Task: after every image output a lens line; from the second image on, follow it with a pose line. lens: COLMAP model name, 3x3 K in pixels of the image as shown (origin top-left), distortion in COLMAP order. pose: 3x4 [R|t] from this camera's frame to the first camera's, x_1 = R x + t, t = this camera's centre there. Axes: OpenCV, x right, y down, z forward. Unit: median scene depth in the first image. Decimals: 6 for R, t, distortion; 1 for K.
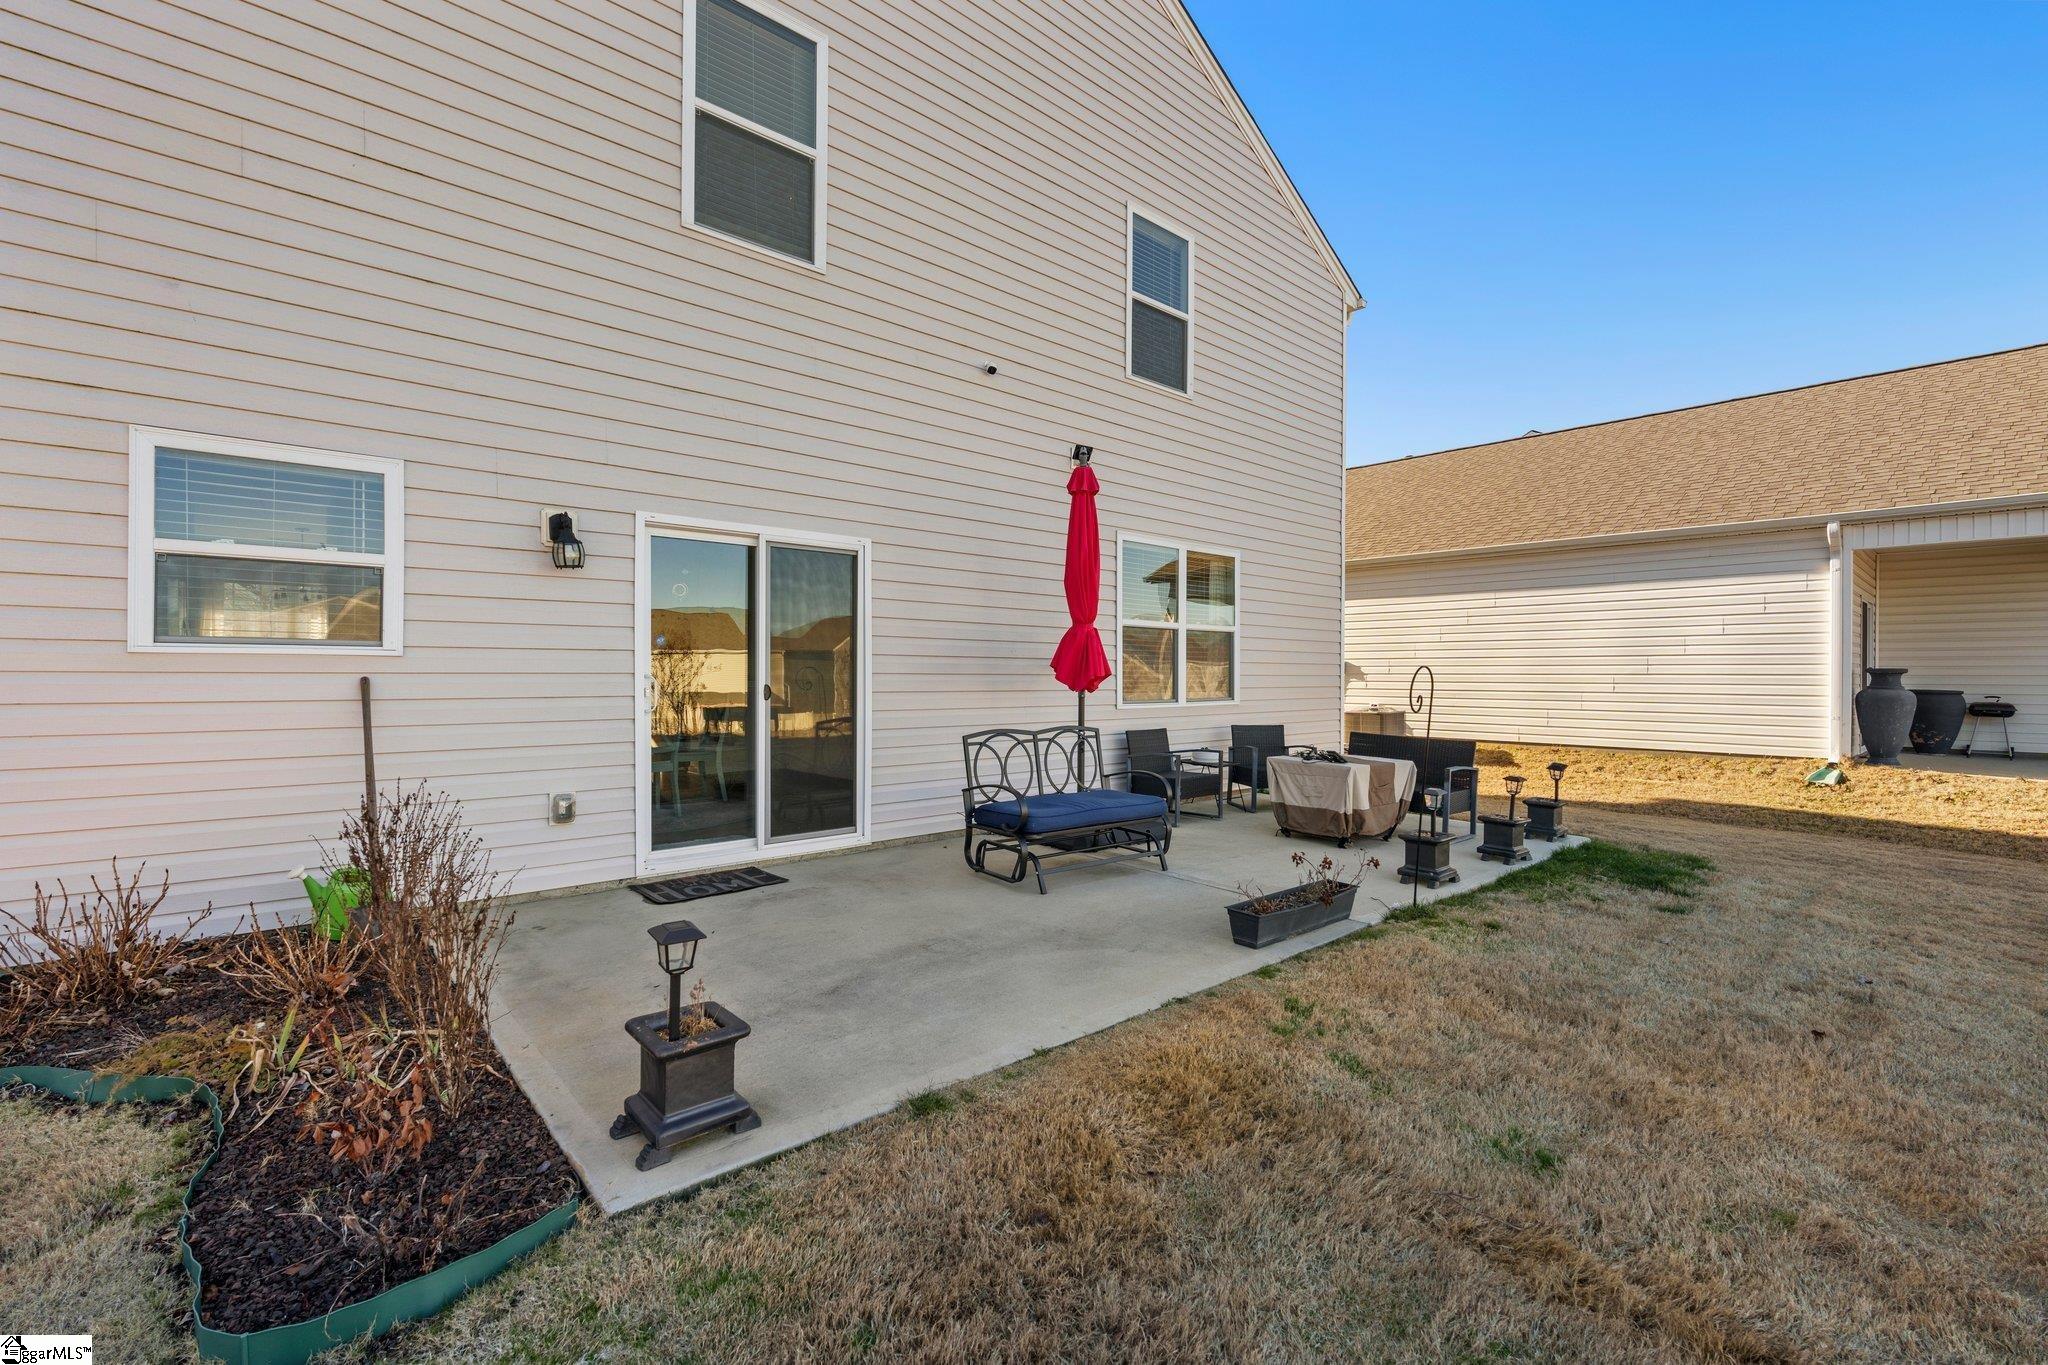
lens RADIAL K [[860.0, 0, 1000.5], [0, 860.0, 687.9], [0, 0, 1]] dist [-0.008775, -0.000107]
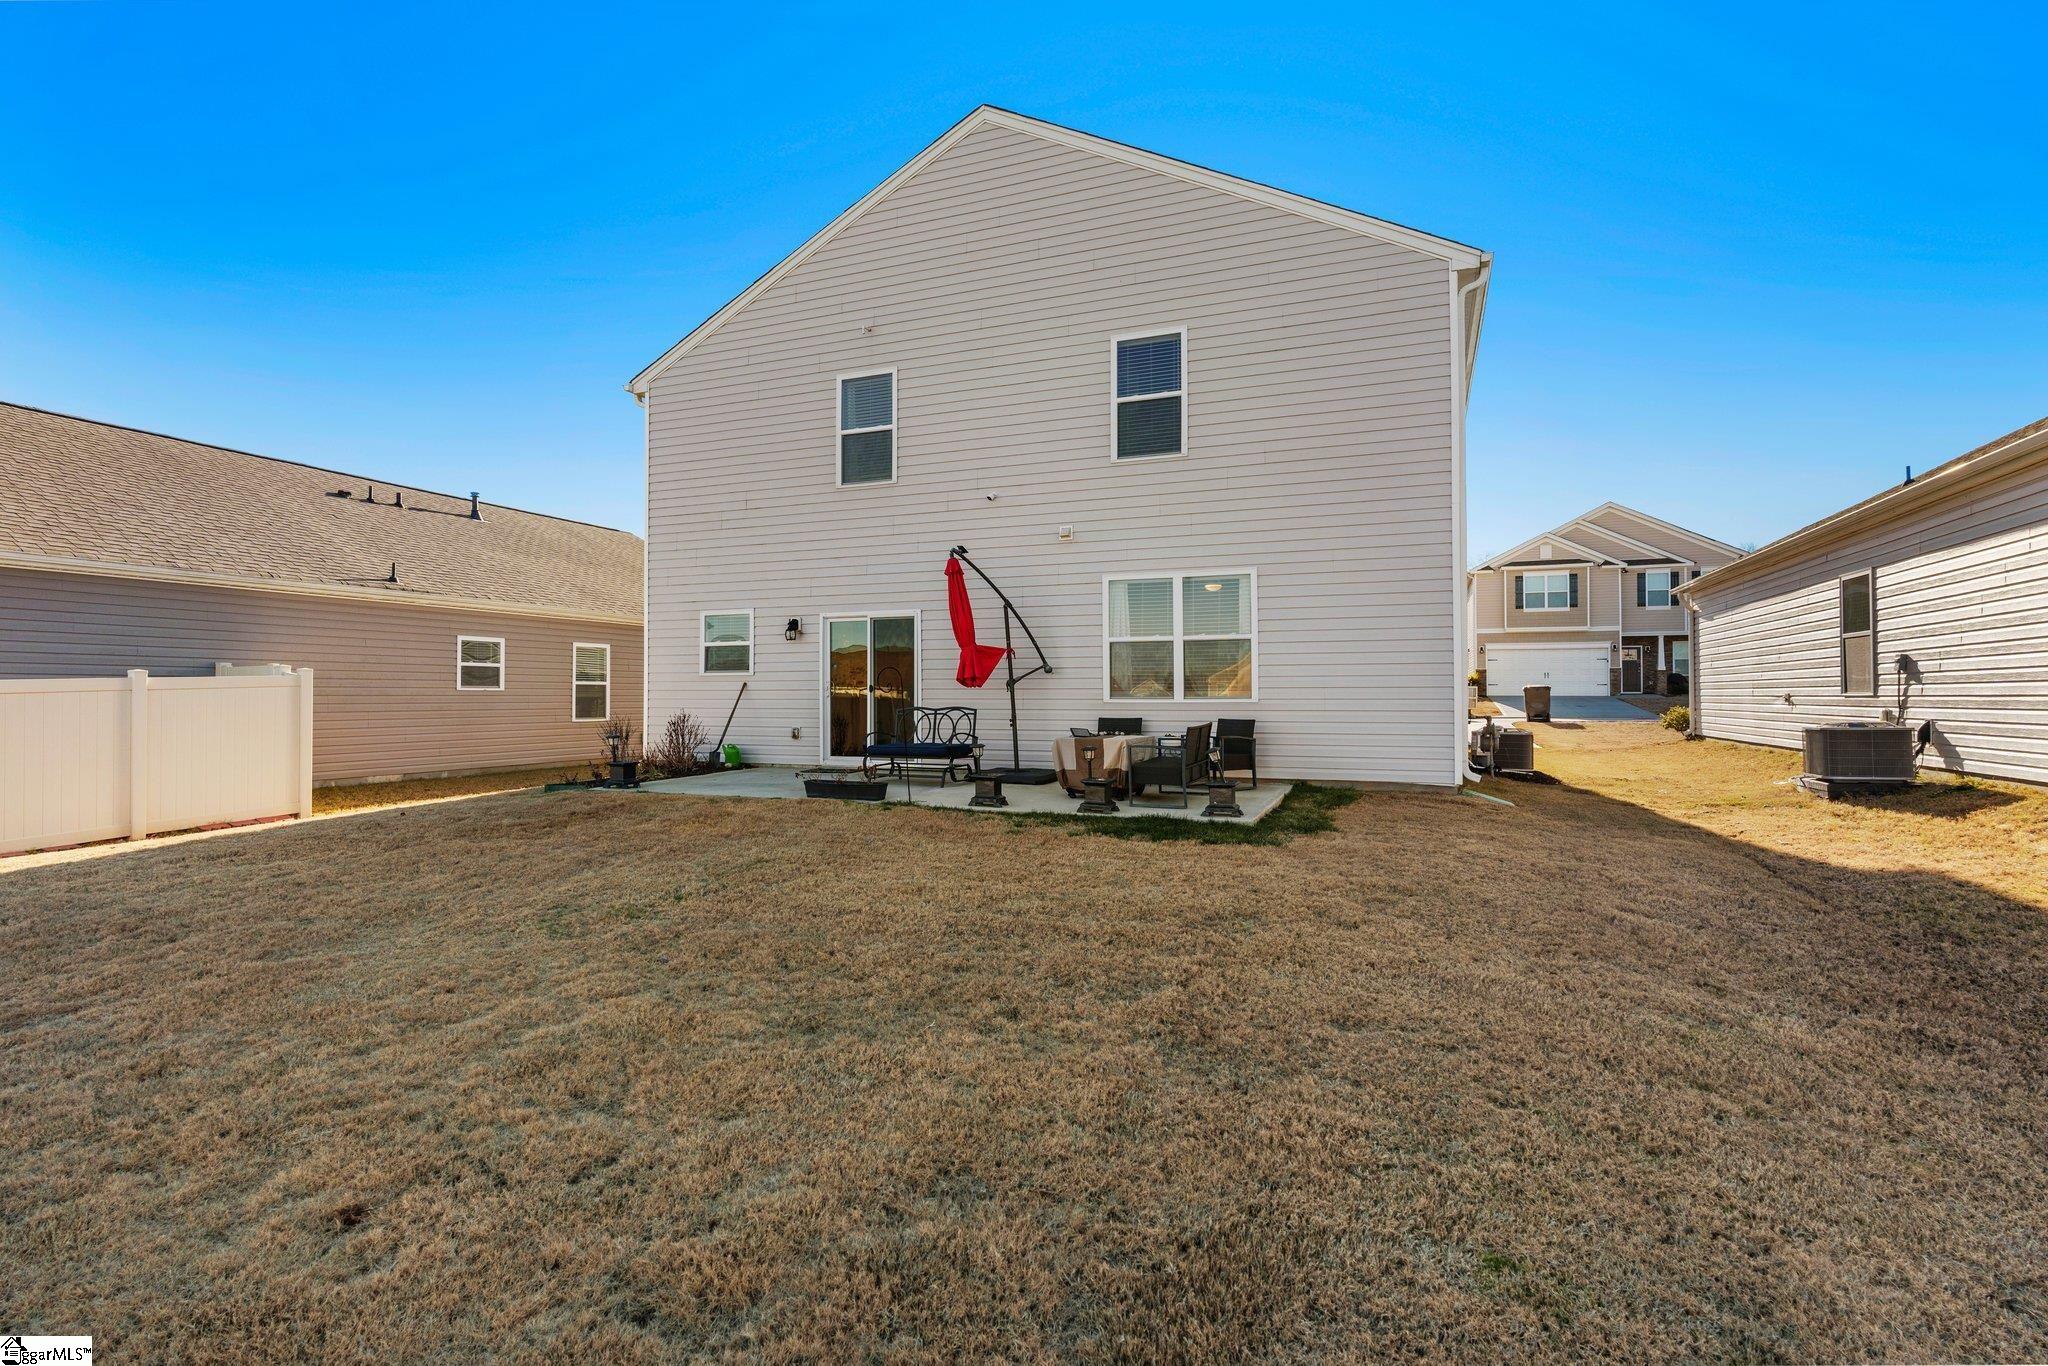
lens RADIAL K [[1069.7, 0, 965.2], [0, 1069.7, 678.5], [0, 0, 1]] dist [-0.001695, -0.000077]
pose [[0.426281, -0.021992, -0.904324, 1.602285], [-0.013159, 0.999448, -0.030508, 0.041081], [0.904495, 0.024905, 0.425756, 0.063764]]
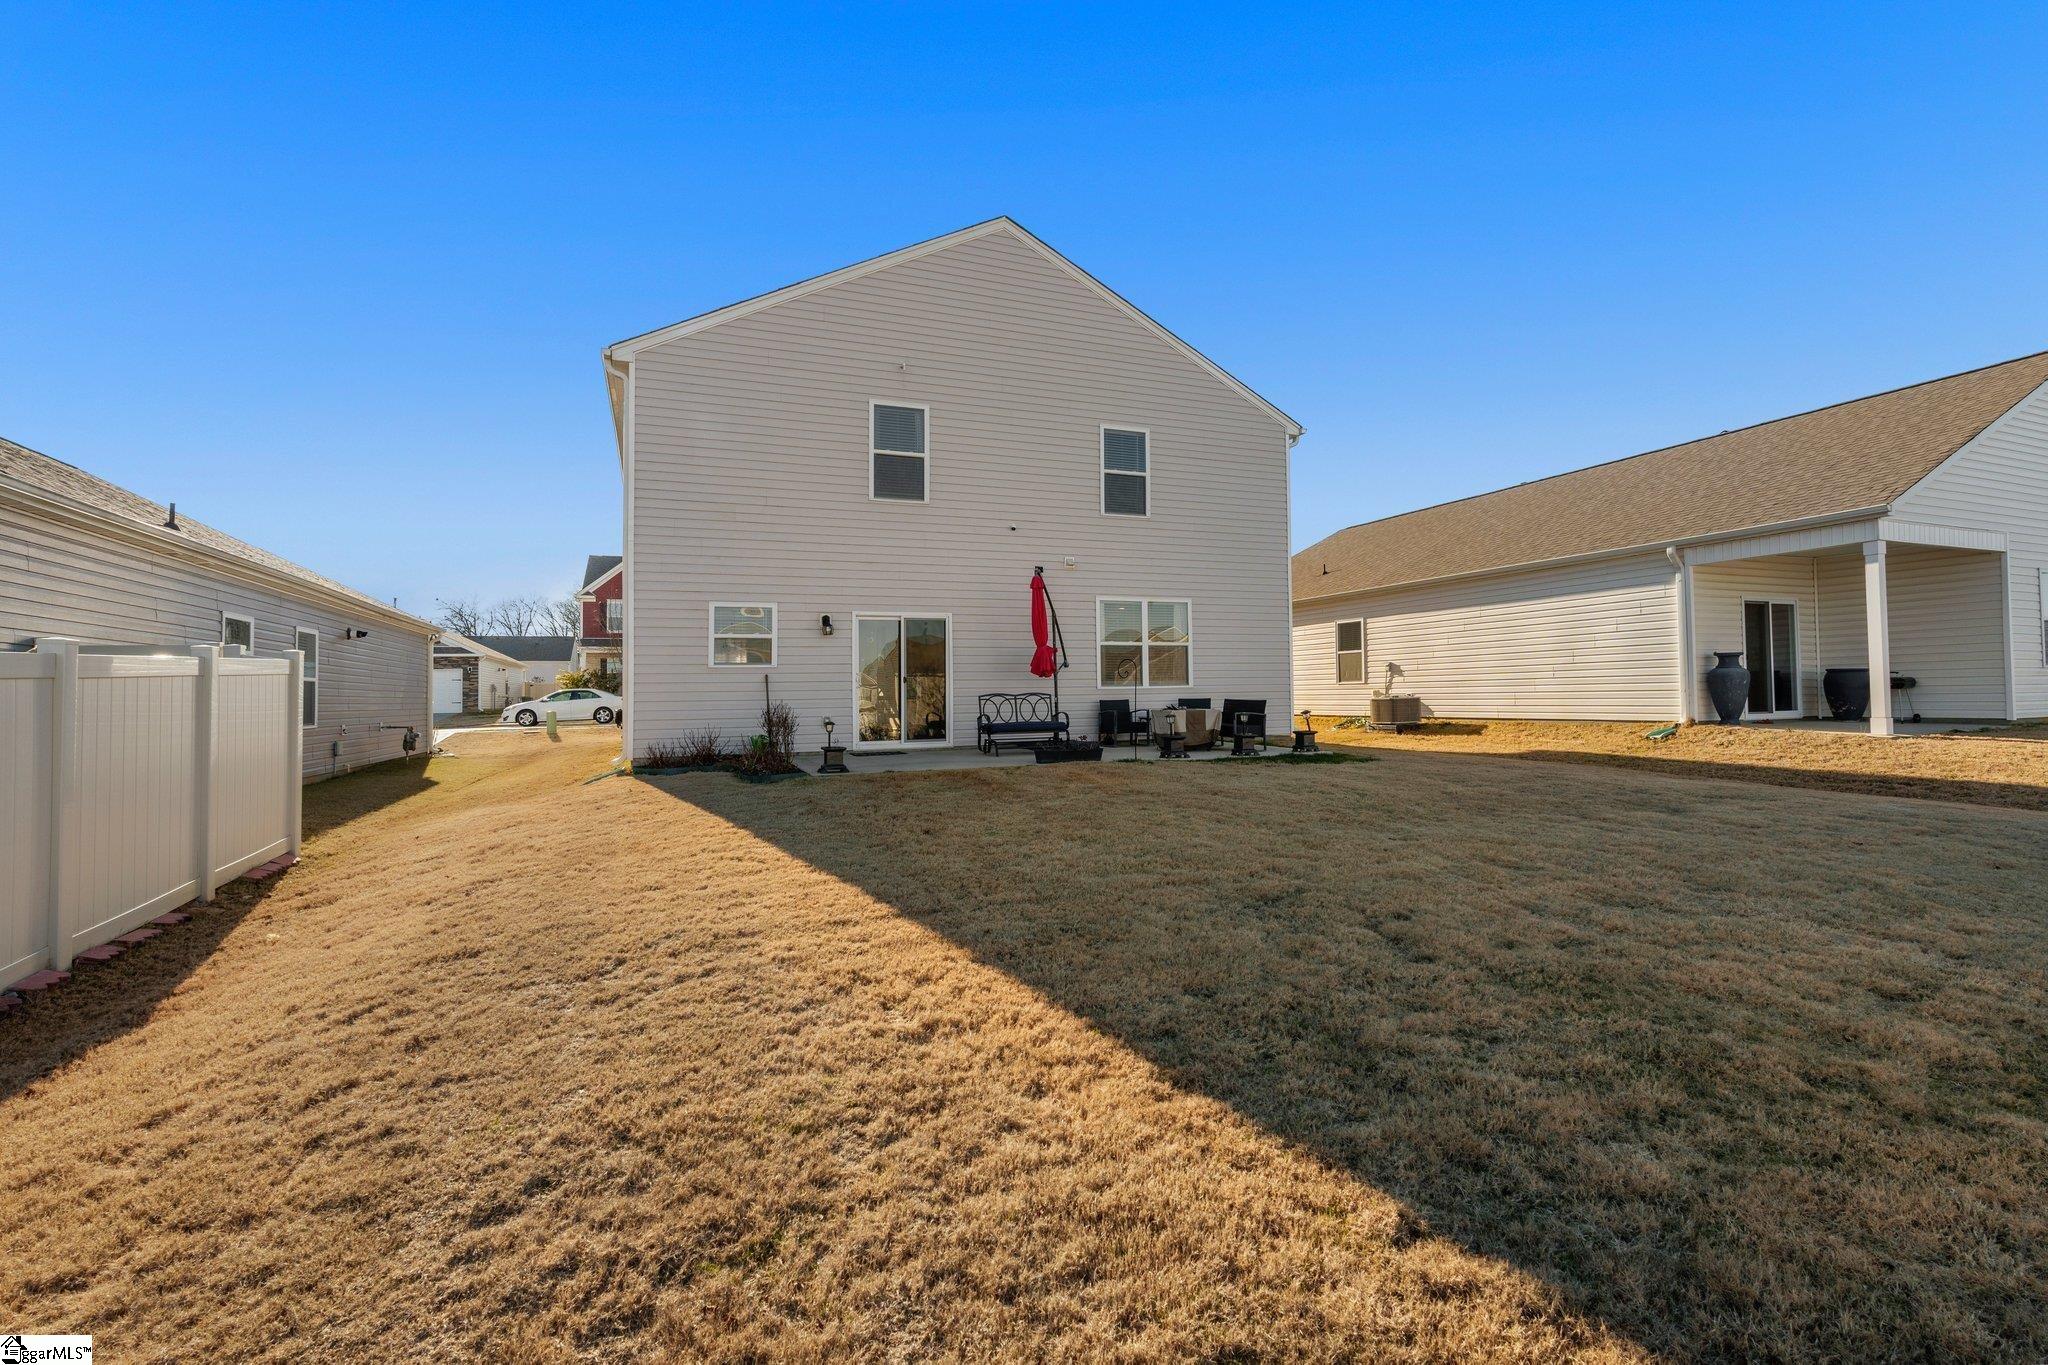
lens RADIAL K [[880.4, 0, 1028.5], [0, 880.4, 680.9], [0, 0, 1]] dist [-0.009753, -0.000445]
pose [[0.942248, -0.026303, -0.333880, 0.639879], [0.015130, 0.999236, -0.036021, 0.074170], [0.334573, 0.028889, 0.941927, -0.888374]]
